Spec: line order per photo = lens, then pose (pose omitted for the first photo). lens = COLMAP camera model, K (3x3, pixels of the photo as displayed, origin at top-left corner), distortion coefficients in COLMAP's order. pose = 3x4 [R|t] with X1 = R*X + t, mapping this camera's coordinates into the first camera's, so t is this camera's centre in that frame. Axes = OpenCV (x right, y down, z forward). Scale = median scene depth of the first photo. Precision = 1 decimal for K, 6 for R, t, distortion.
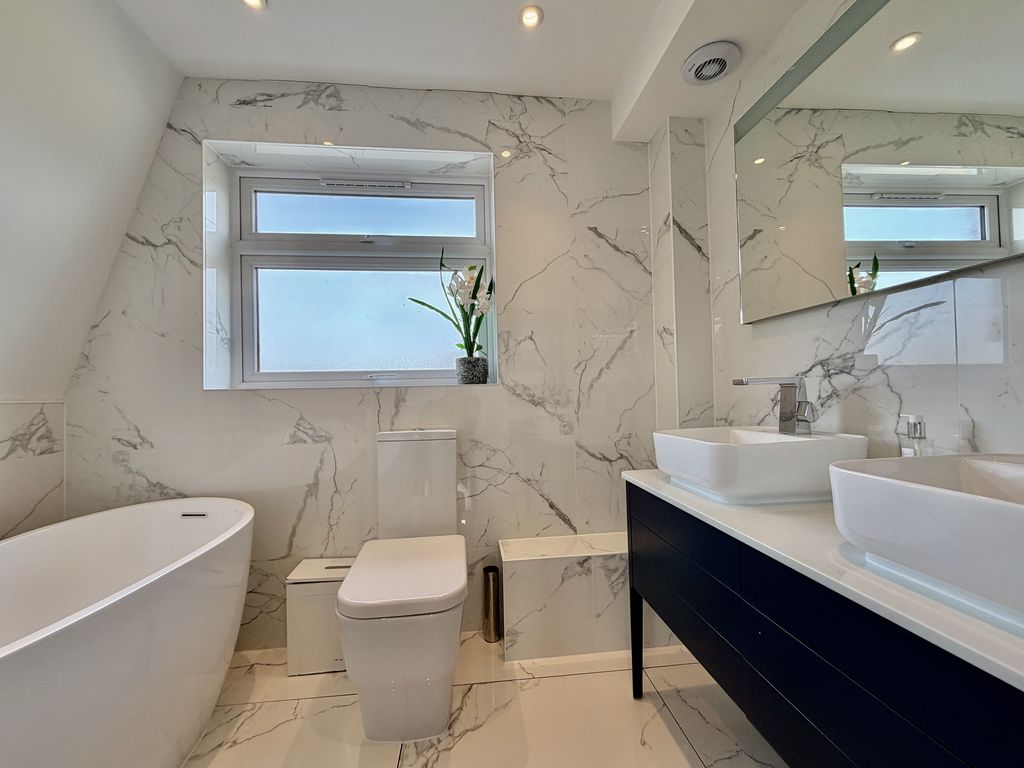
lens RADIAL K [[416.0, 0, 509.5], [0, 416.0, 385.5], [0, 0, 1]] dist [0.001000, -0.000225]
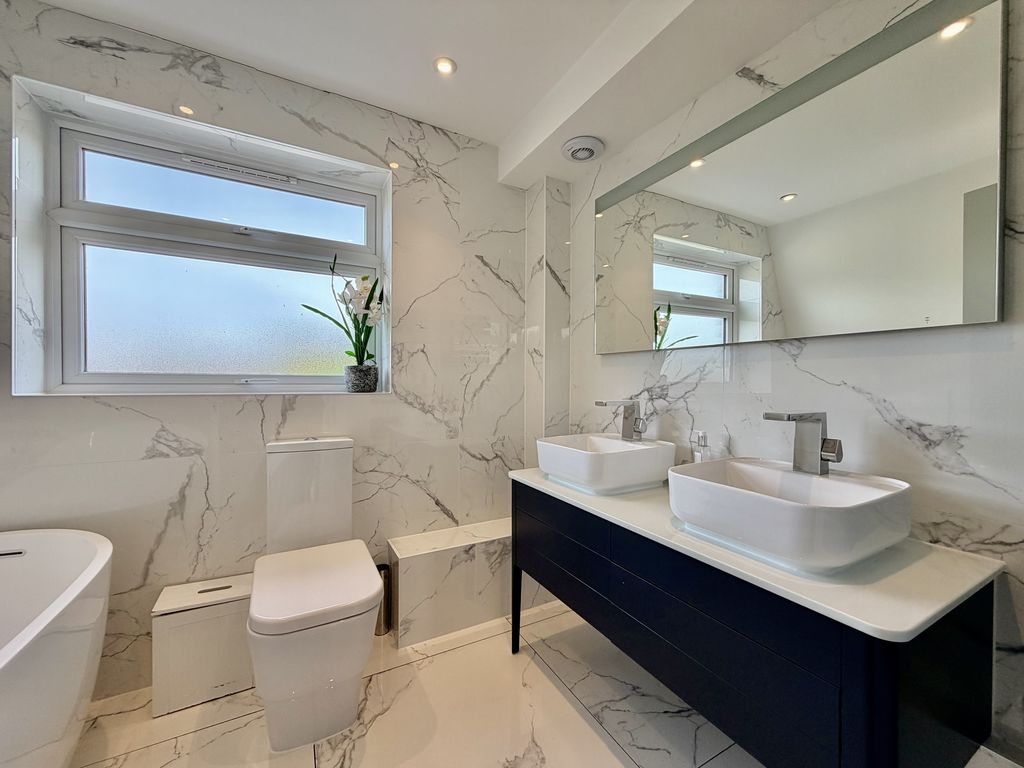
lens RADIAL K [[408.6, 0, 510.6], [0, 408.6, 385.8], [0, 0, 1]] dist [0.001063, 0.000041]
pose [[0.923404, 0.024194, 0.383065, -0.151158], [-0.033776, 0.999262, 0.018307, -0.053213], [-0.382340, -0.029844, 0.923540, -0.077298]]
